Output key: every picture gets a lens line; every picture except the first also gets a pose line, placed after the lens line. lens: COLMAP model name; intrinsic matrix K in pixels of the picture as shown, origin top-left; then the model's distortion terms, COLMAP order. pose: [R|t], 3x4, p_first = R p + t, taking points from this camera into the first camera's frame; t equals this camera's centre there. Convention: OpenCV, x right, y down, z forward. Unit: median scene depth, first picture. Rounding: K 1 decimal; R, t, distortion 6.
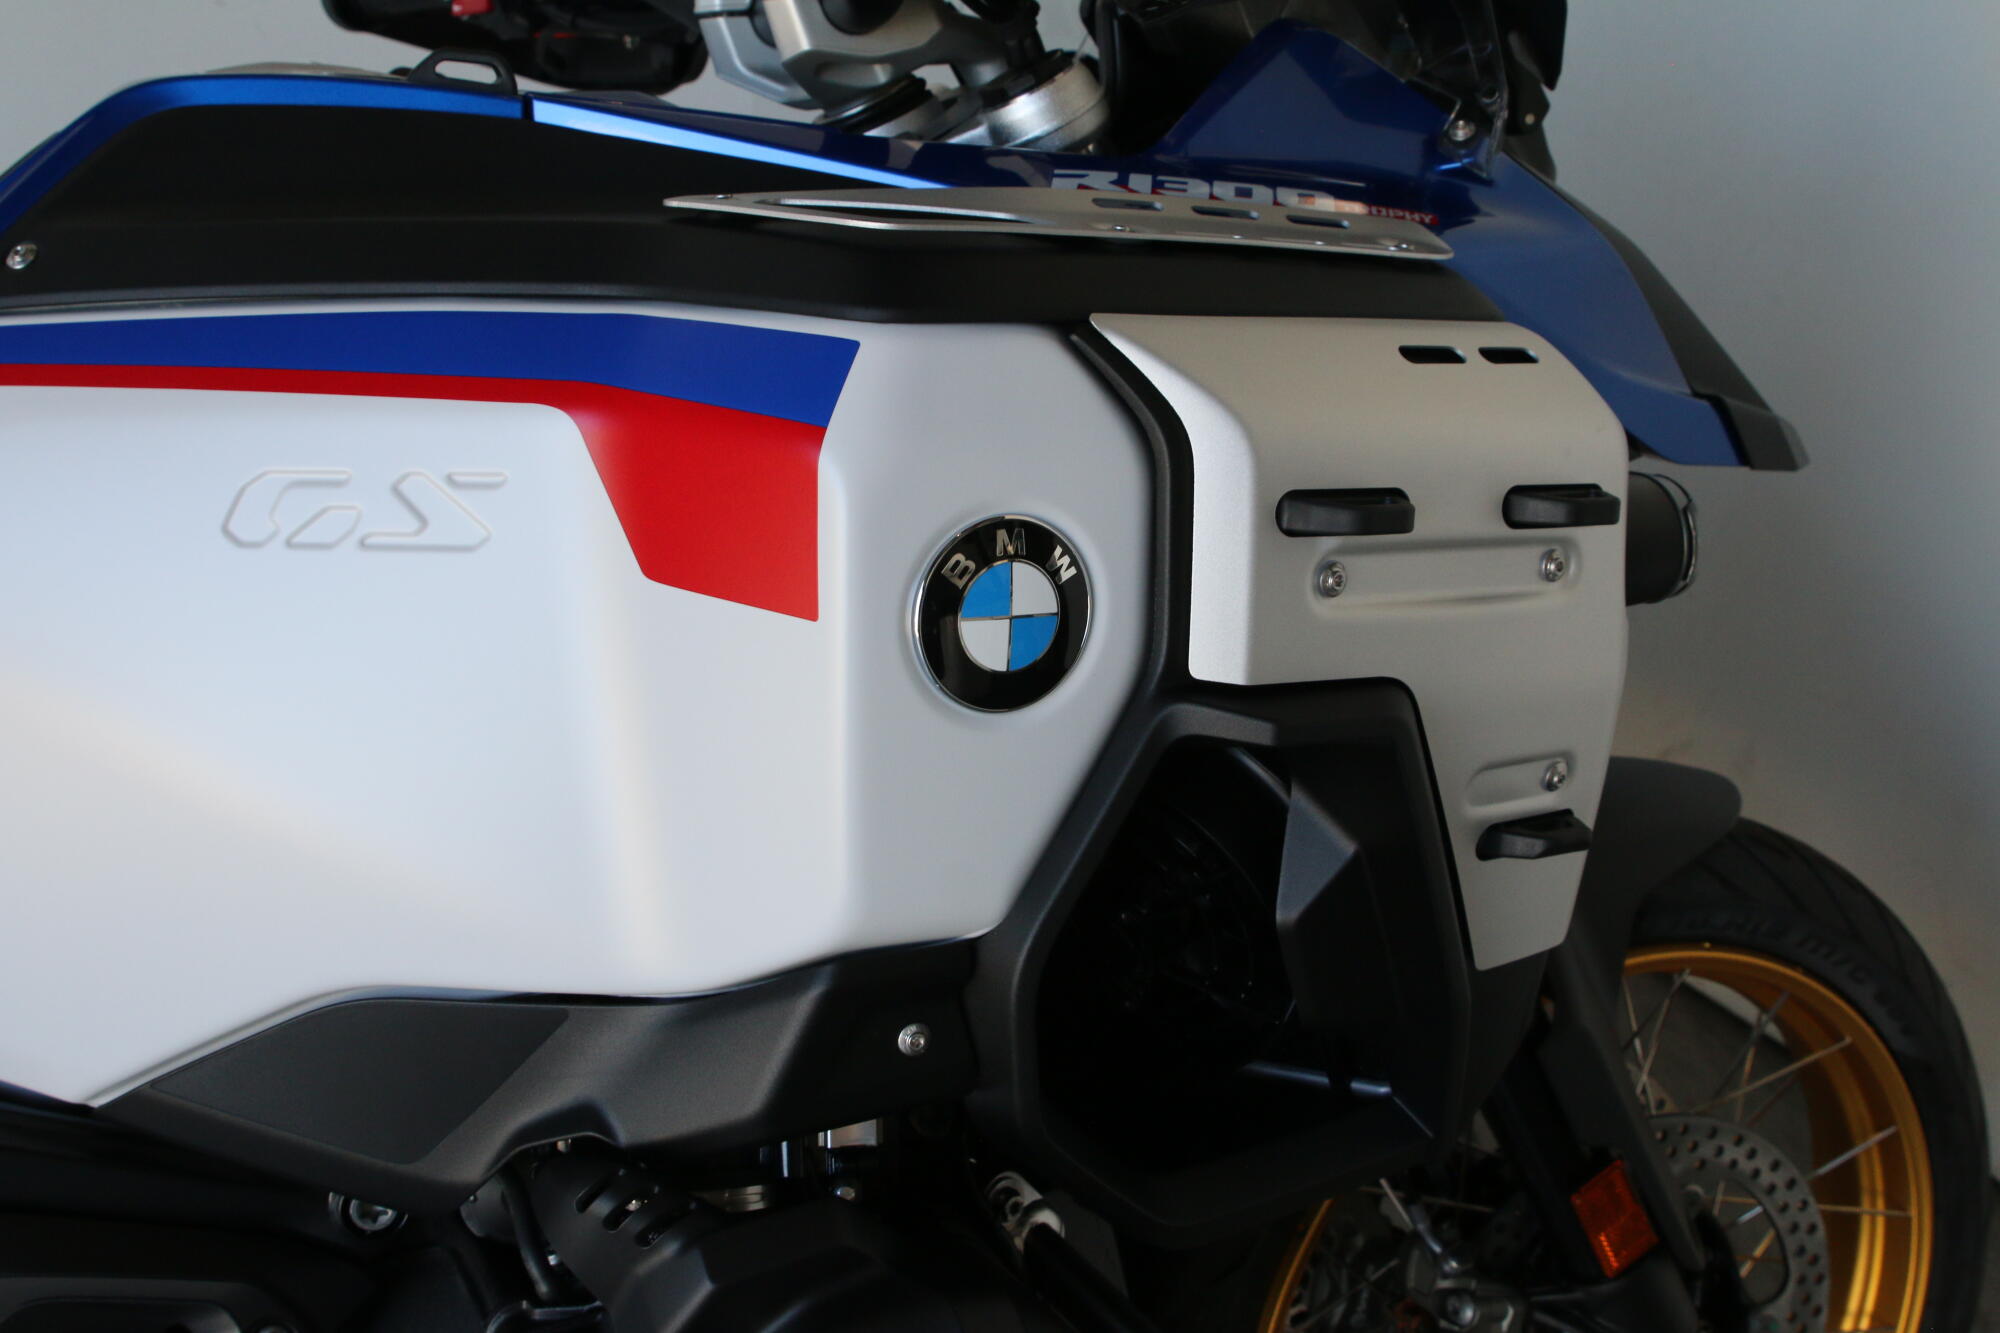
lens RADIAL K [[2235.6, 0, 995.6], [0, 2235.6, 650.1], [0, 0, 1]] dist [-0.132381, 0.104209]
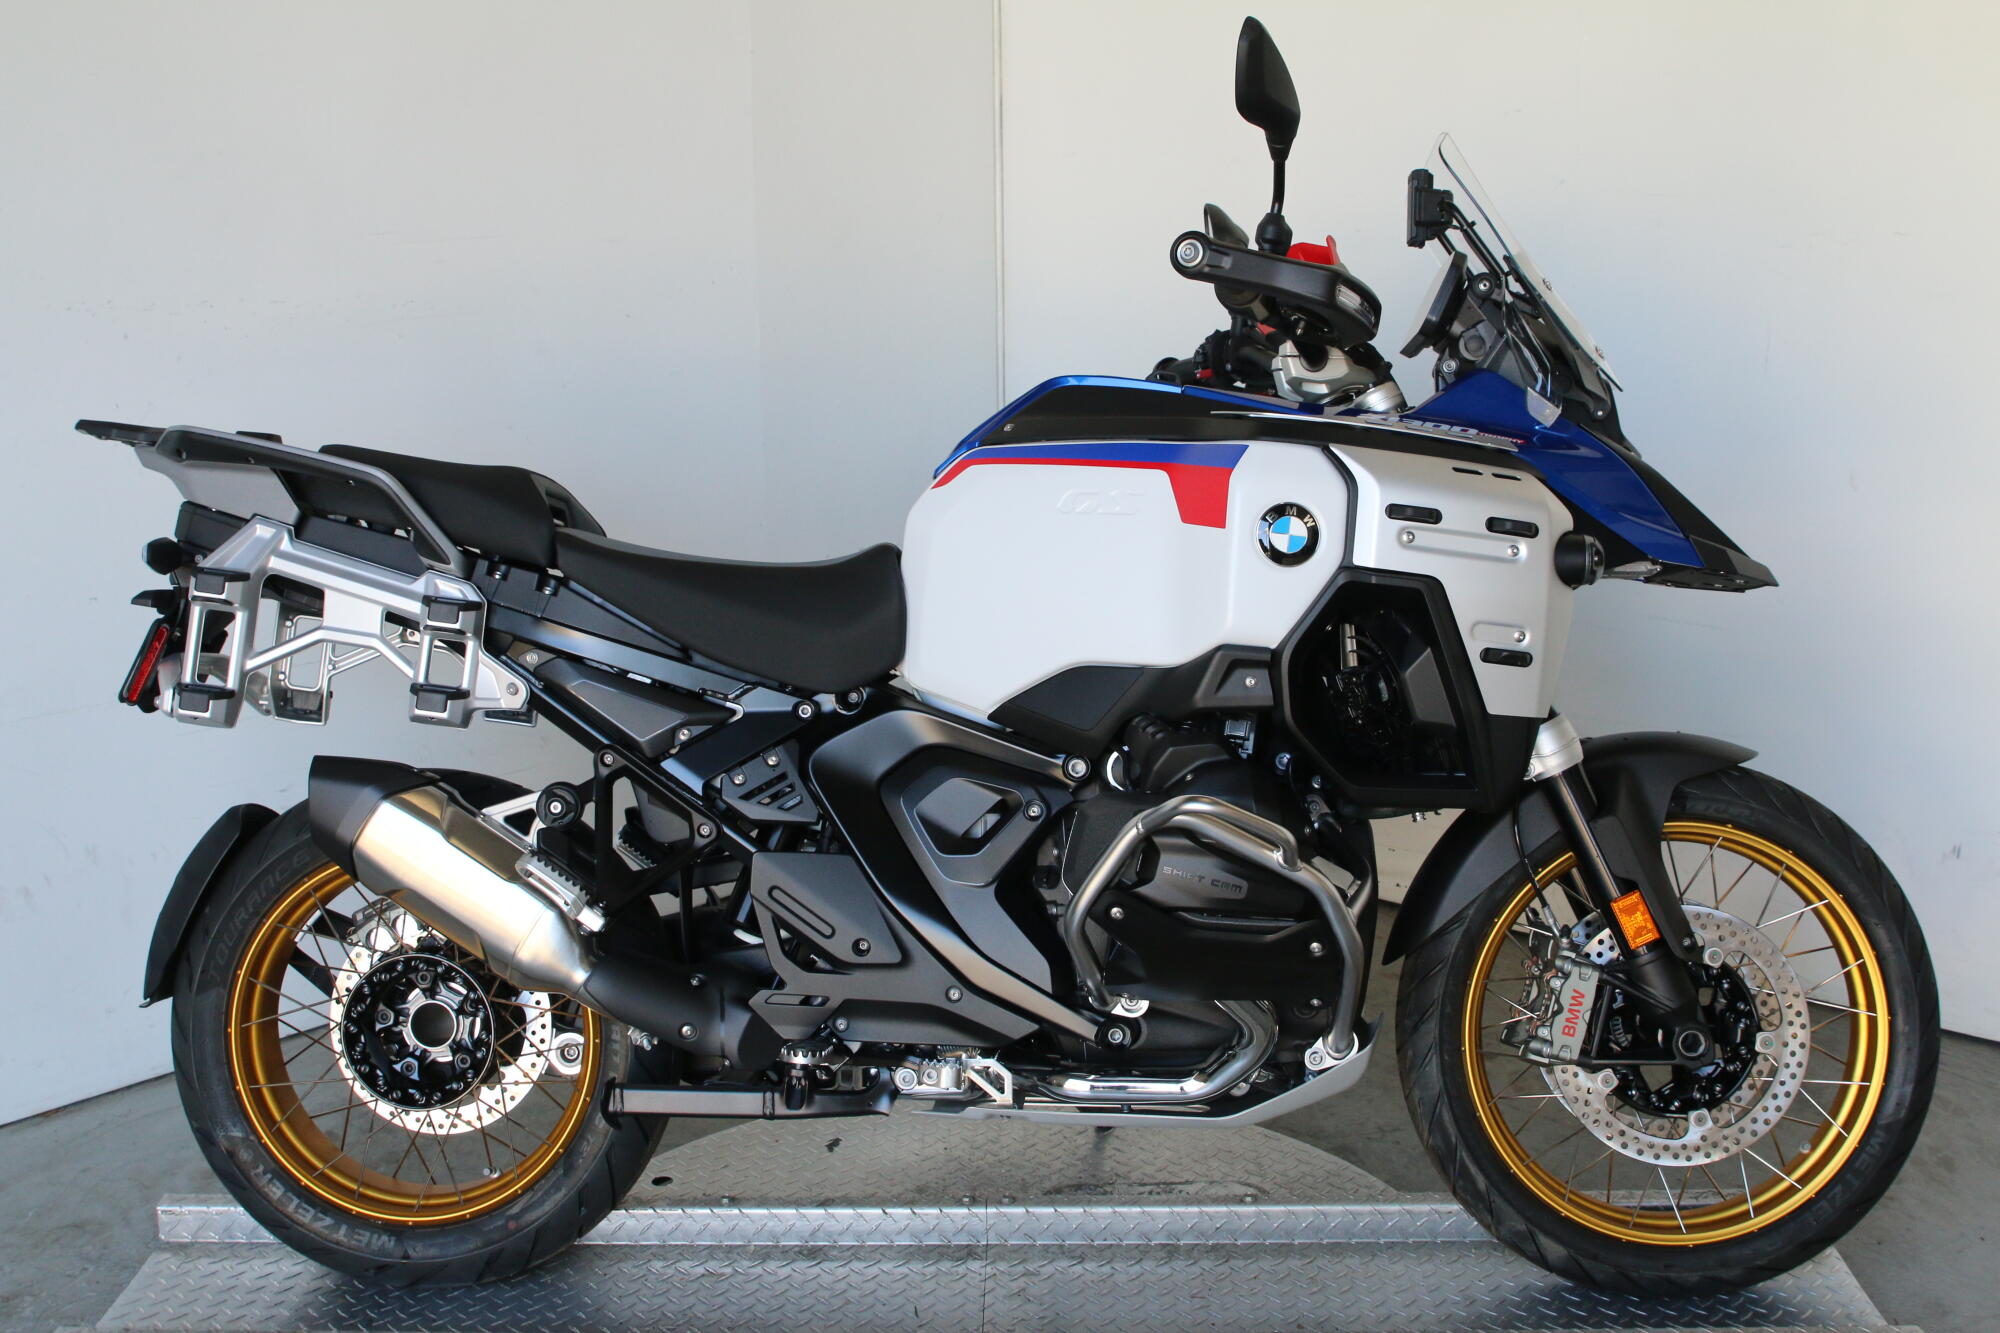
lens RADIAL K [[2235.6, 0, 995.6], [0, 2235.6, 650.1], [0, 0, 1]] dist [-0.132381, 0.104209]
pose [[0.905801, 0.052621, -0.420423, 0.833621], [-0.147478, 0.969367, -0.196414, 0.711692], [0.397209, 0.239915, 0.885814, -1.633499]]
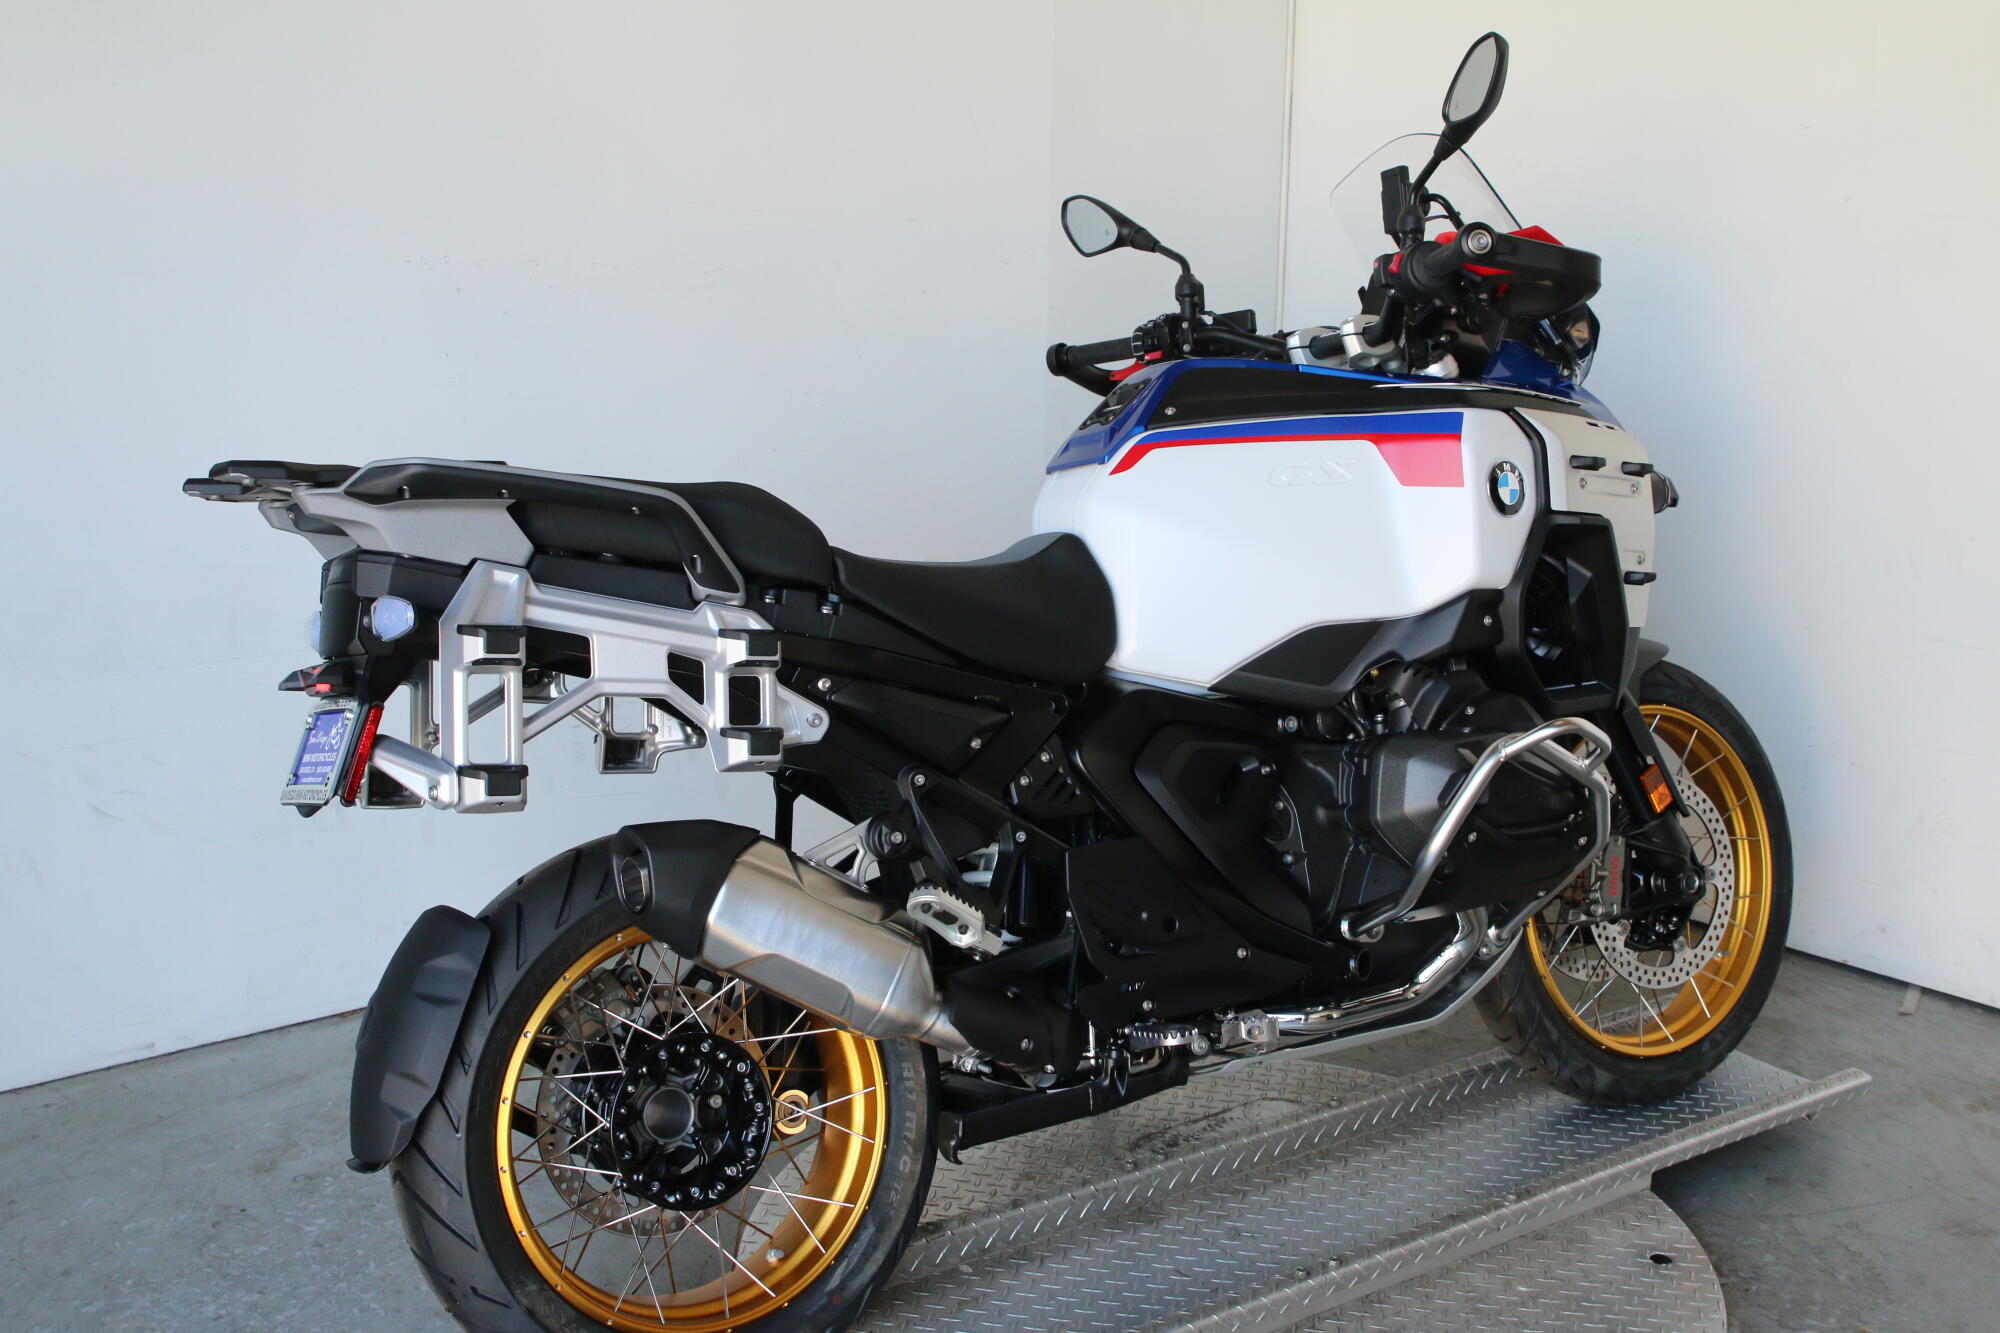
lens RADIAL K [[2245.1, 0, 997.7], [0, 2245.1, 651.9], [0, 0, 1]] dist [-0.137503, 0.124877]
pose [[0.985198, -0.064064, 0.158996, -1.207556], [0.097277, 0.972665, -0.210856, 0.795380], [-0.141142, 0.223201, 0.964500, -1.956444]]
